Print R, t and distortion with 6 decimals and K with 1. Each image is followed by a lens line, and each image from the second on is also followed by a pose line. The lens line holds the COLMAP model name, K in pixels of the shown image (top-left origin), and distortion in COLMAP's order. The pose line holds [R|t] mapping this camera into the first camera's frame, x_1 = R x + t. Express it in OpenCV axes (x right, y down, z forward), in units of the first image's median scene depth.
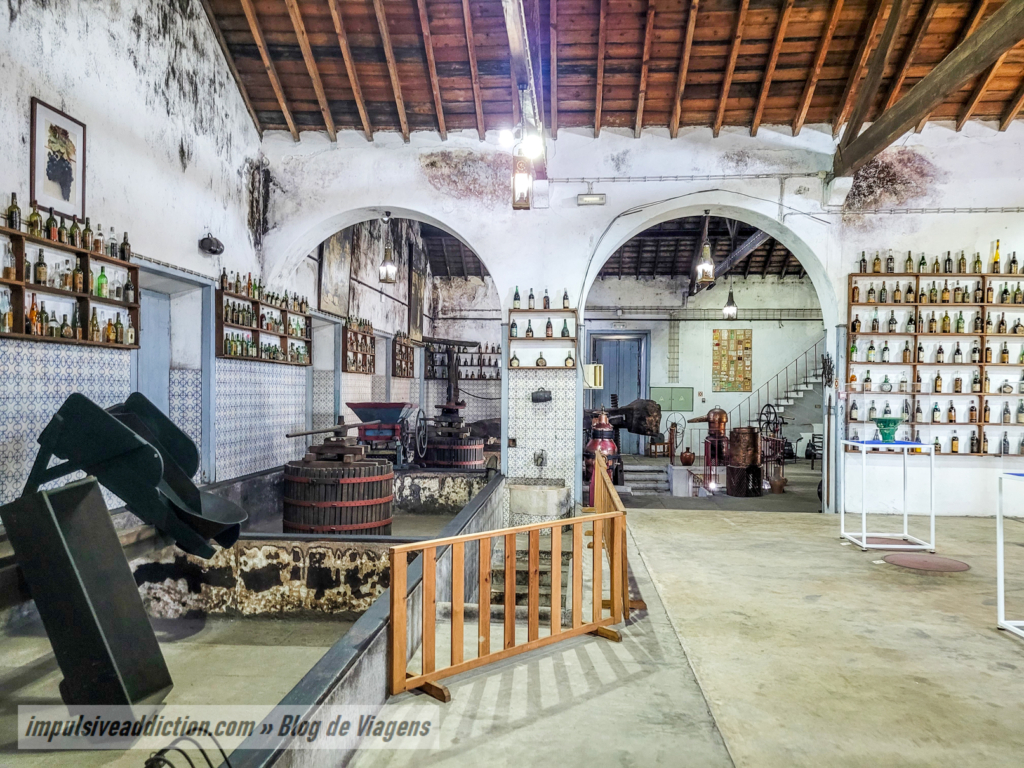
lens RADIAL K [[775.1, 0, 512.5], [0, 775.1, 388.6], [0, 0, 1]] dist [0.033107, -0.019529]
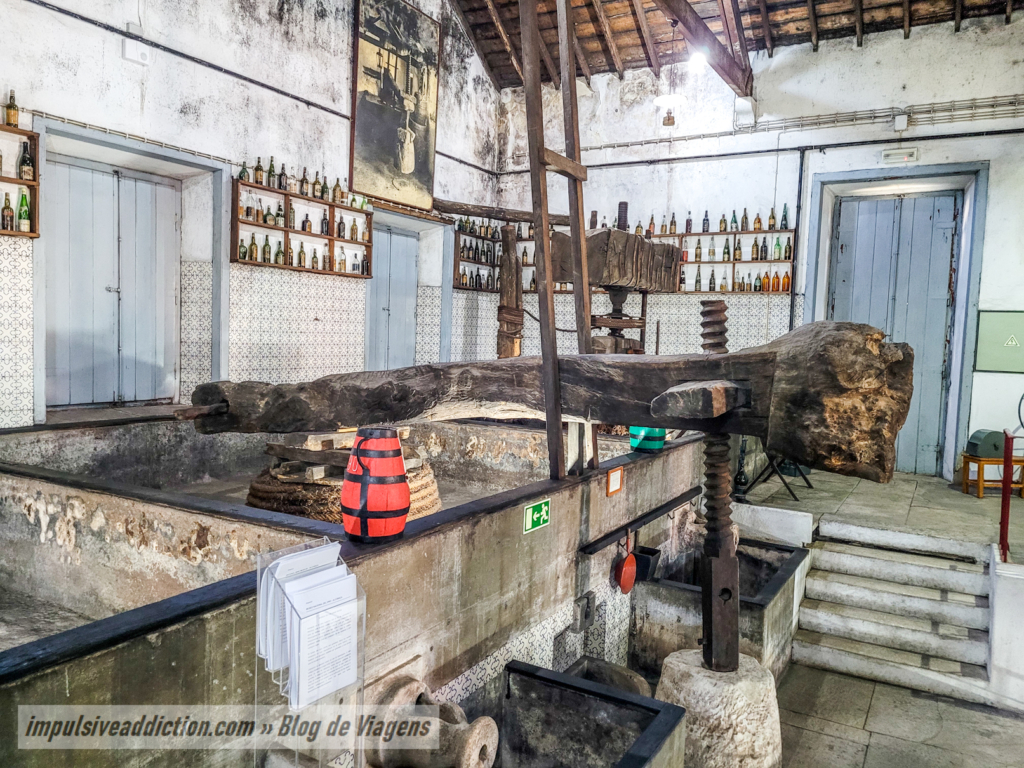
lens RADIAL K [[775.1, 0, 512.1], [0, 775.1, 378.8], [0, 0, 1]] dist [0.033107, -0.019529]
pose [[0.903360, 0.047485, -0.426246, 0.134937], [-0.024619, 0.997954, 0.058998, 0.014945], [0.428175, -0.042803, 0.902681, 0.544815]]
